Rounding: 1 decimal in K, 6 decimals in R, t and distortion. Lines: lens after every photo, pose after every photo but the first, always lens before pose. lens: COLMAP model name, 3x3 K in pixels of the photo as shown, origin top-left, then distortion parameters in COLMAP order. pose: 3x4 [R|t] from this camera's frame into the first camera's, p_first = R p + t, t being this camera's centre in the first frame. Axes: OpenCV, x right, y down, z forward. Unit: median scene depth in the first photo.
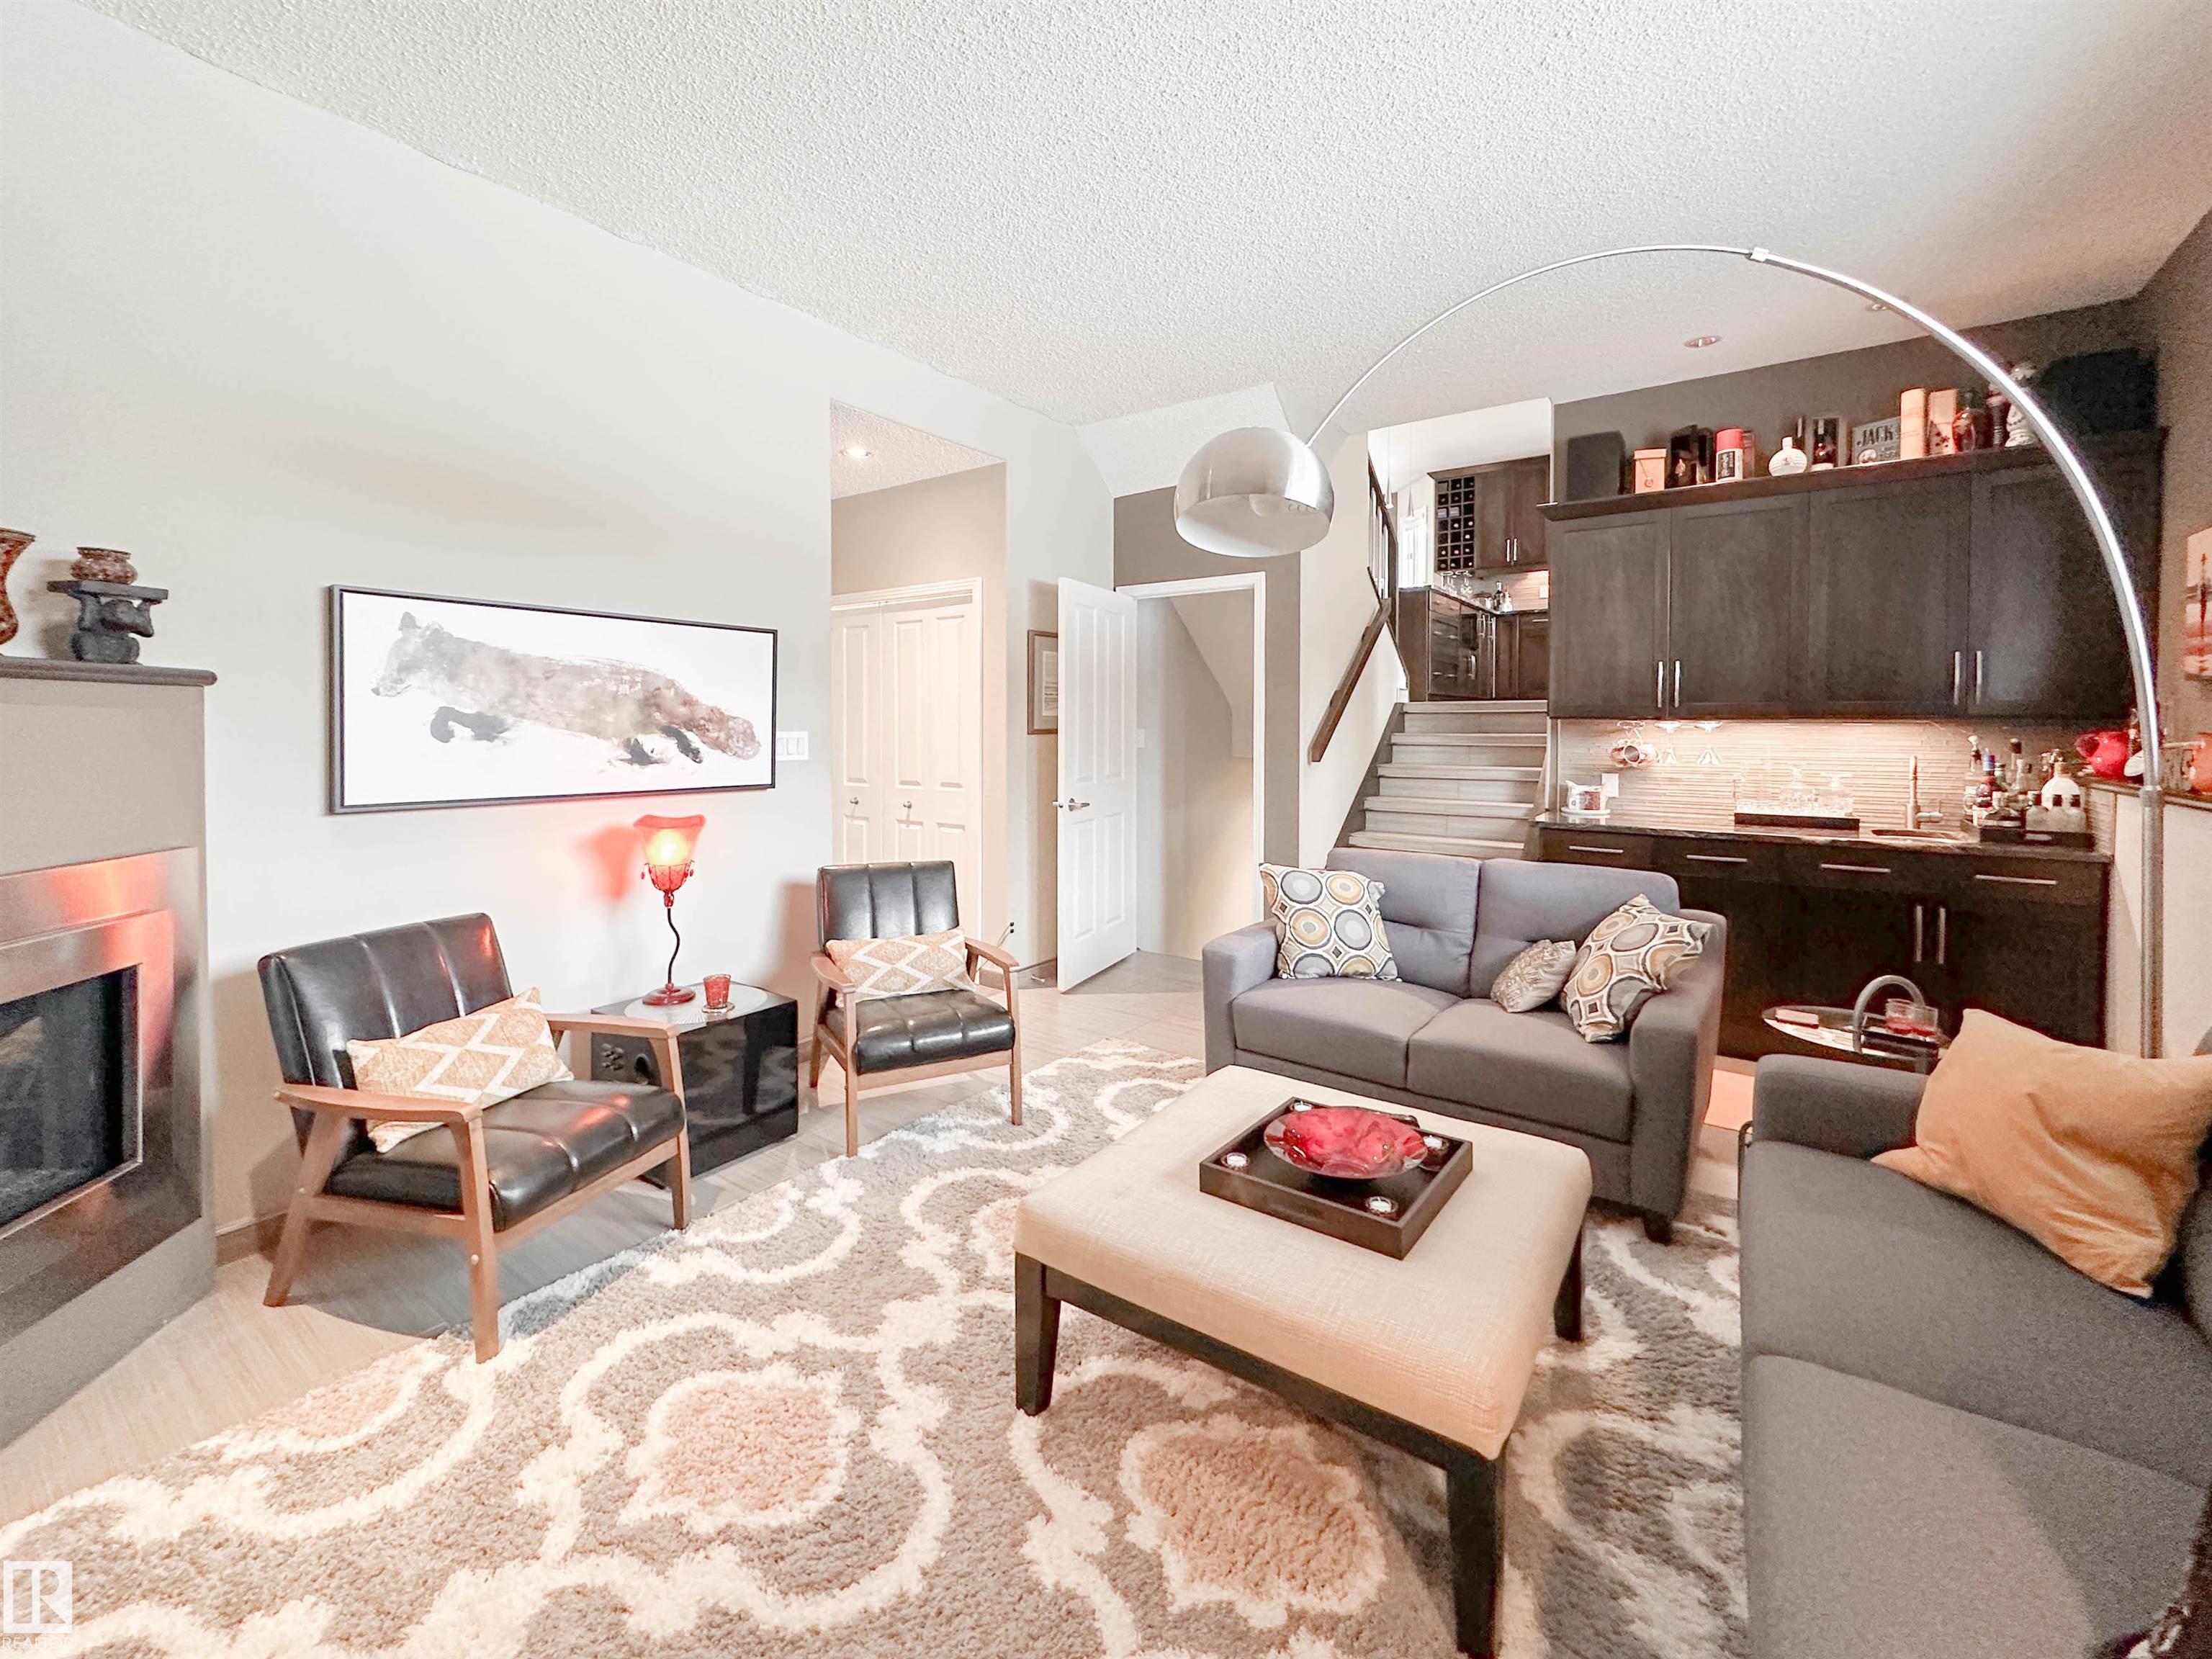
lens RADIAL K [[933.8, 0, 1065.0], [0, 933.8, 744.8], [0, 0, 1]] dist [-0.000543, -0.000151]
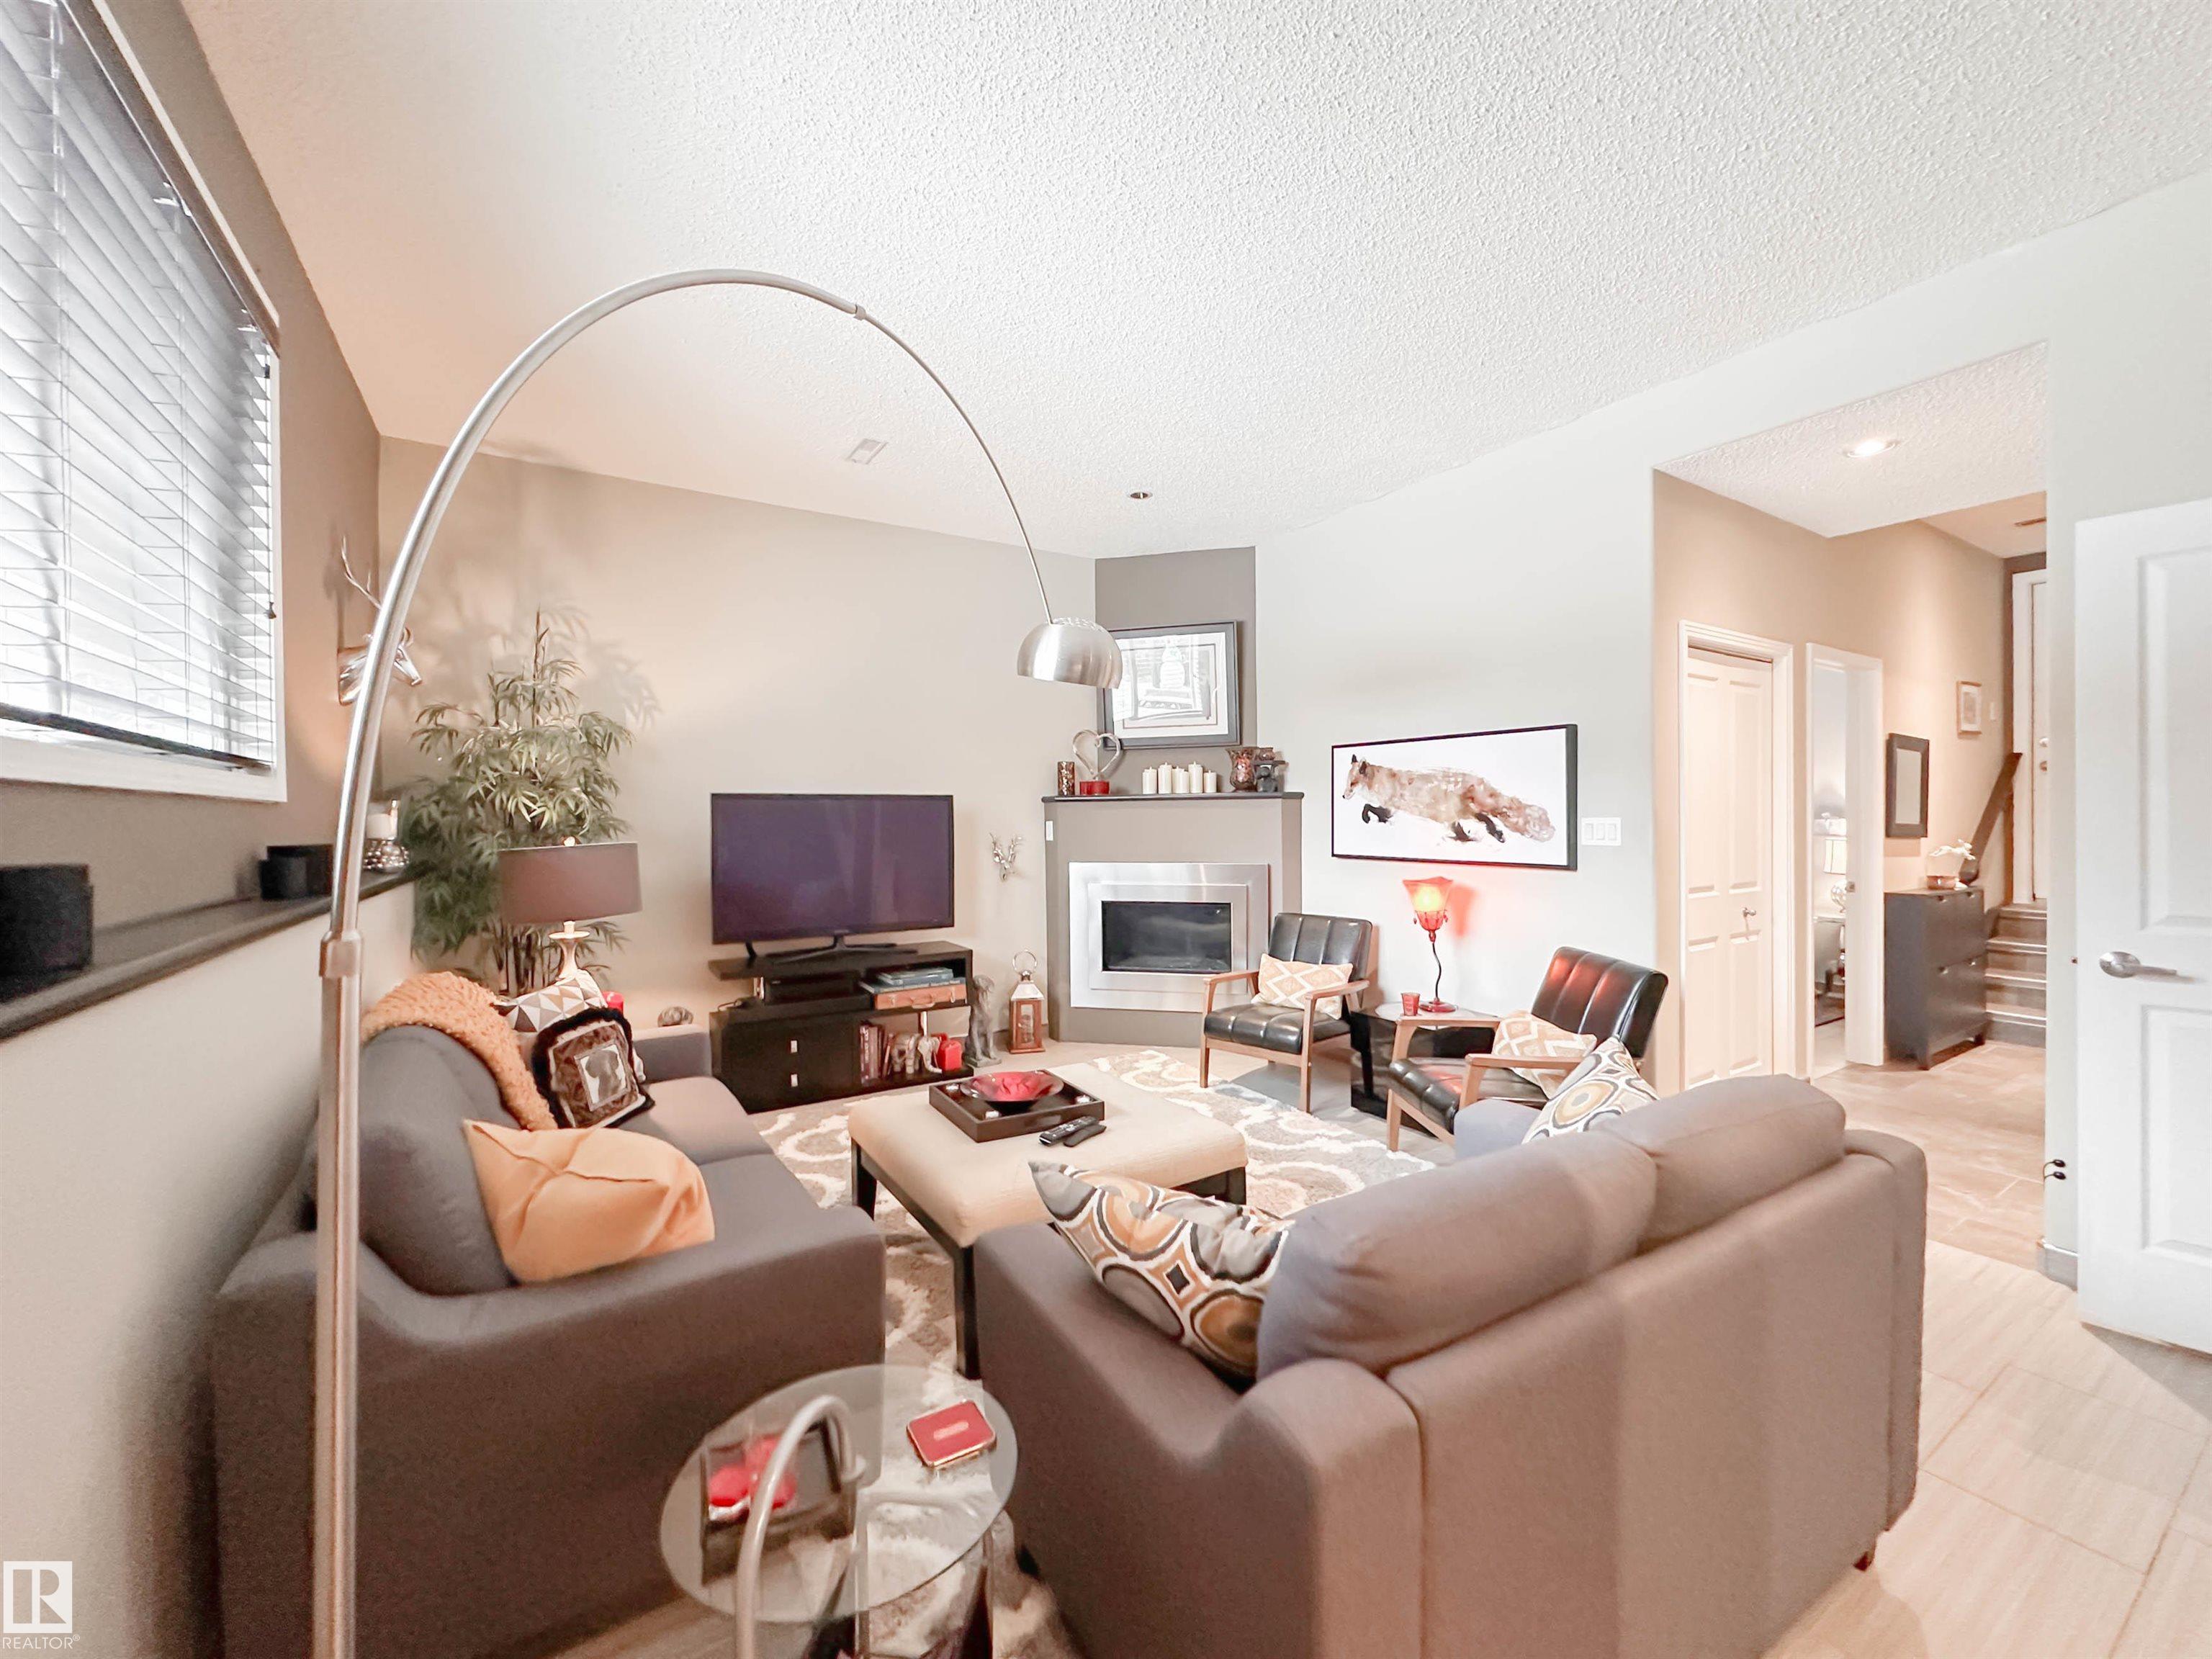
lens RADIAL K [[866.5, 0, 1089.1], [0, 866.5, 822.3], [0, 0, 1]] dist [-0.002778, 0.000301]
pose [[-0.366499, 0.005706, -0.930401, 0.946590], [-0.013845, 0.999837, 0.011585, -0.014293], [0.930315, 0.017127, -0.366360, 0.966337]]
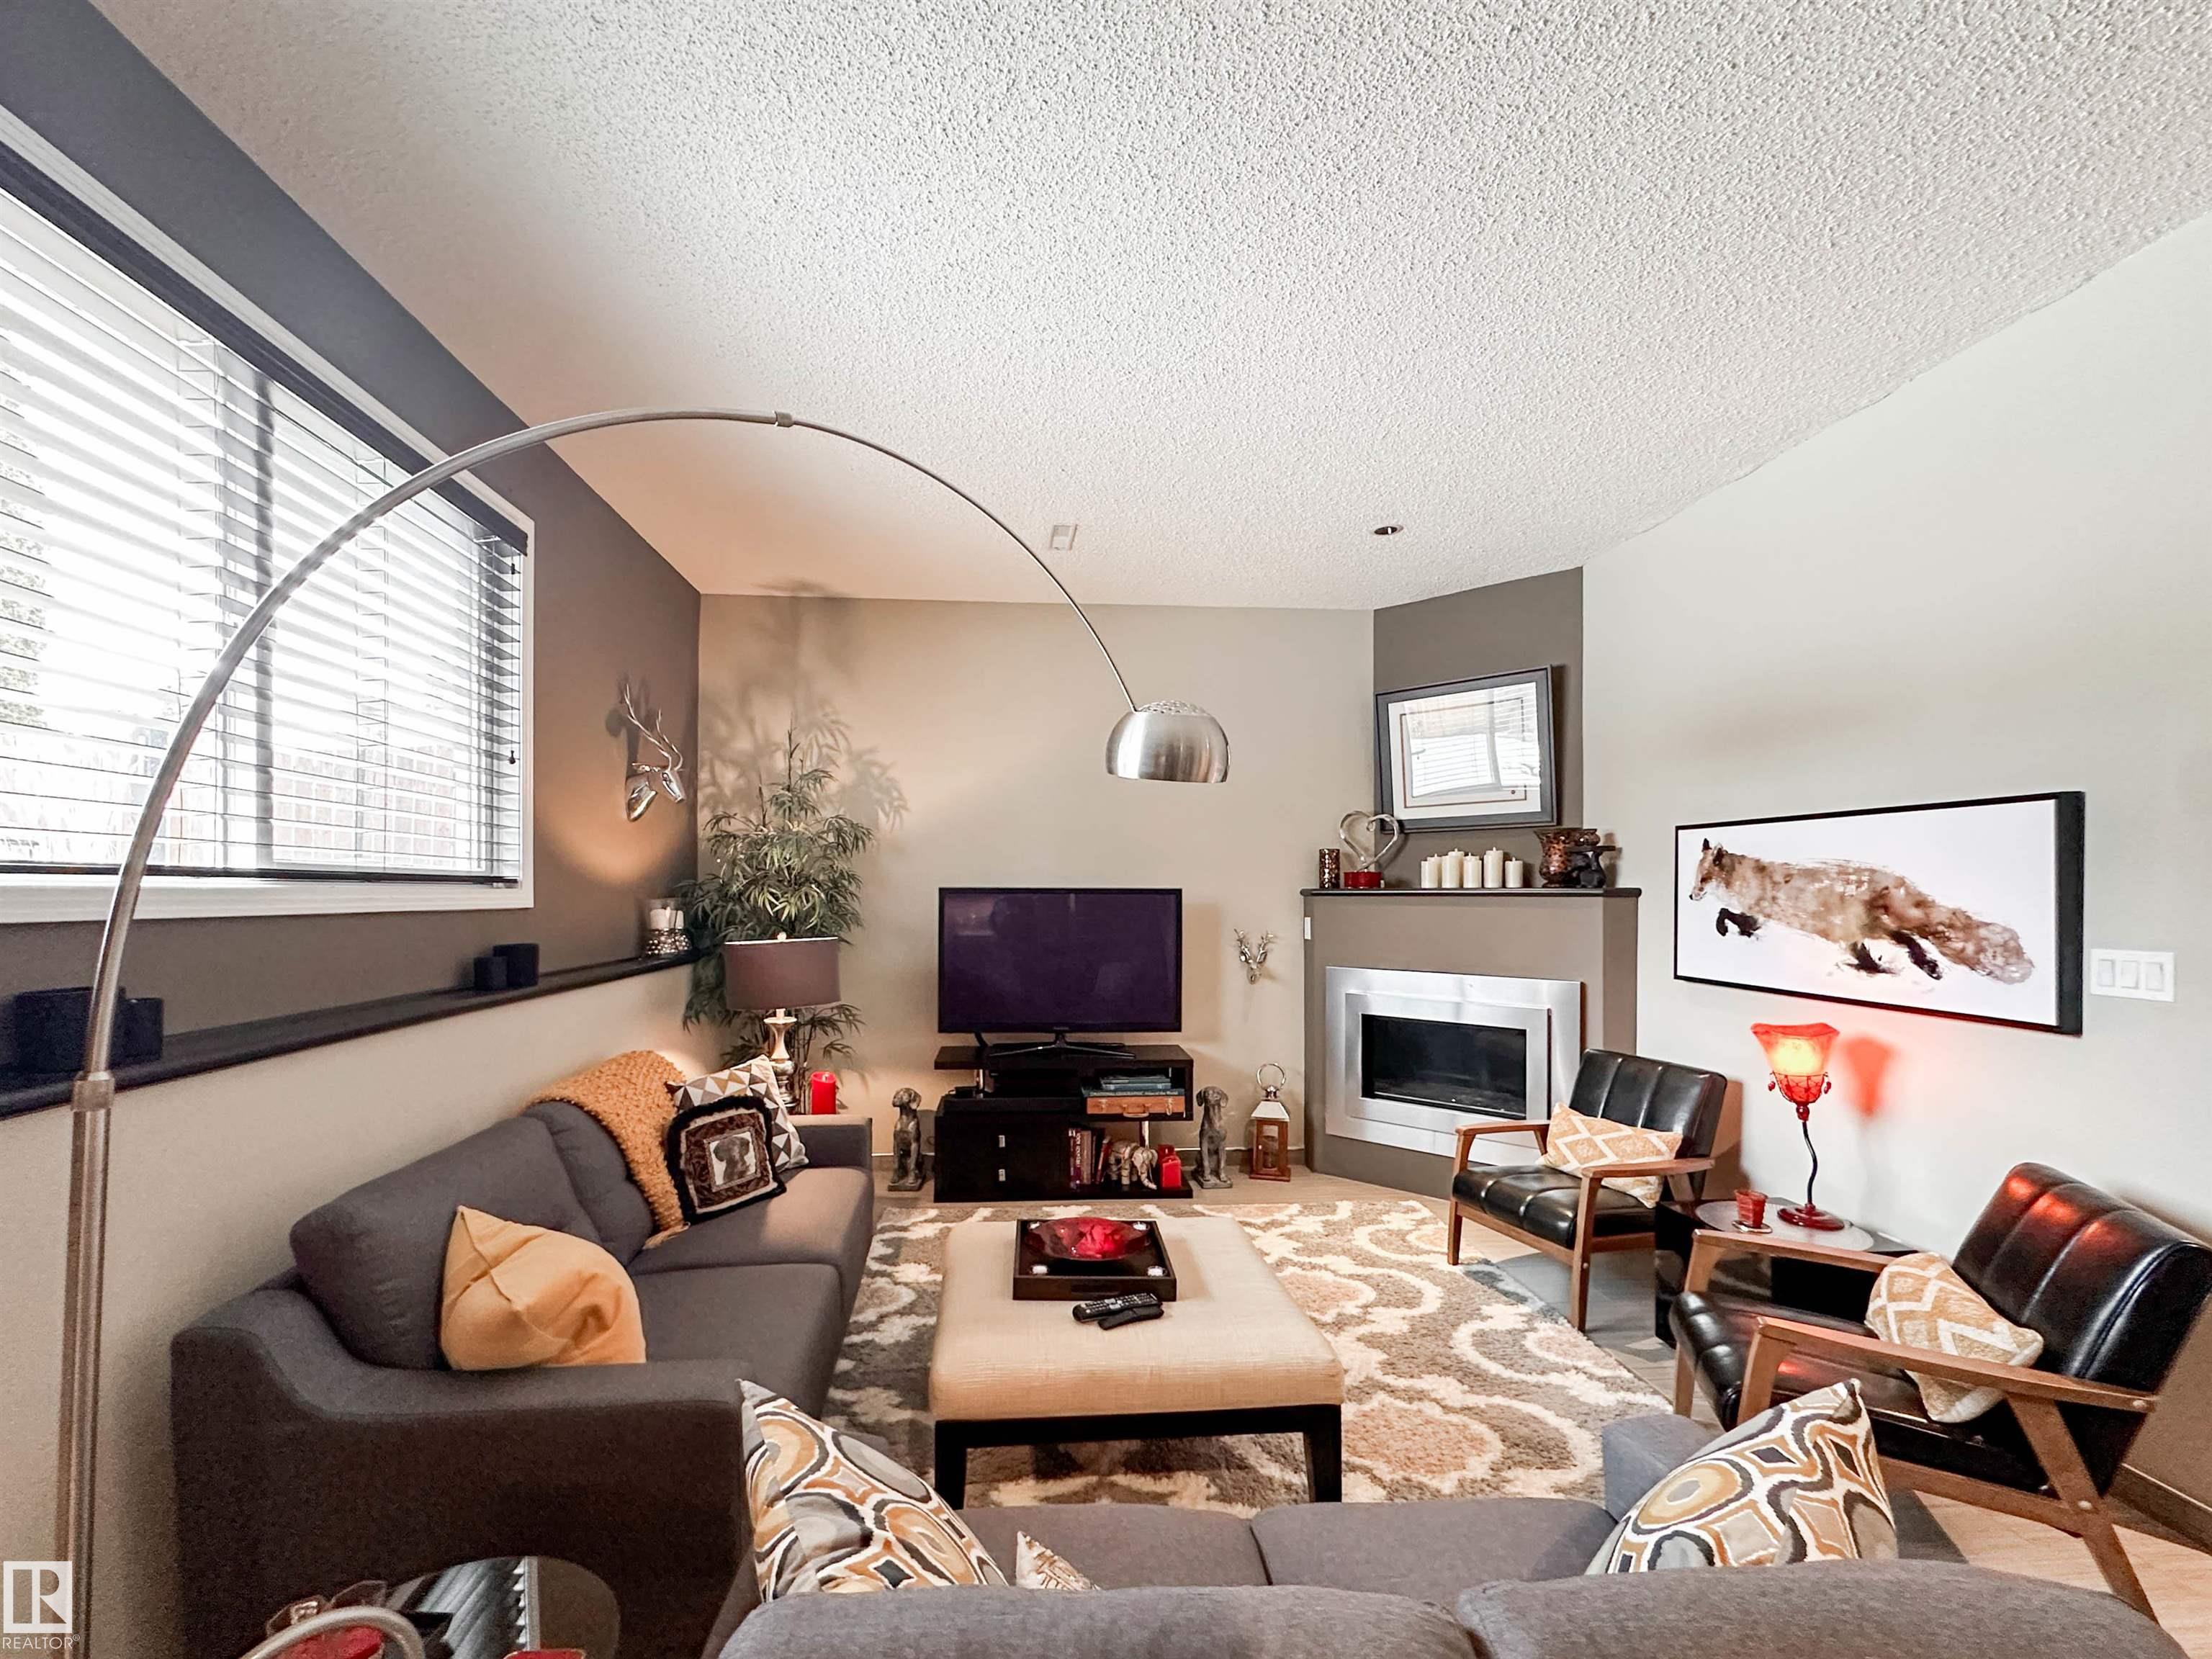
lens RADIAL K [[889.3, 0, 1062.6], [0, 889.3, 893.7], [0, 0, 1]] dist [-0.002844, -0.000169]
pose [[-0.754748, -0.002923, -0.656009, 0.707935], [-0.019445, 0.999650, 0.017917, -0.055941], [0.655727, 0.026279, -0.754541, 1.147539]]
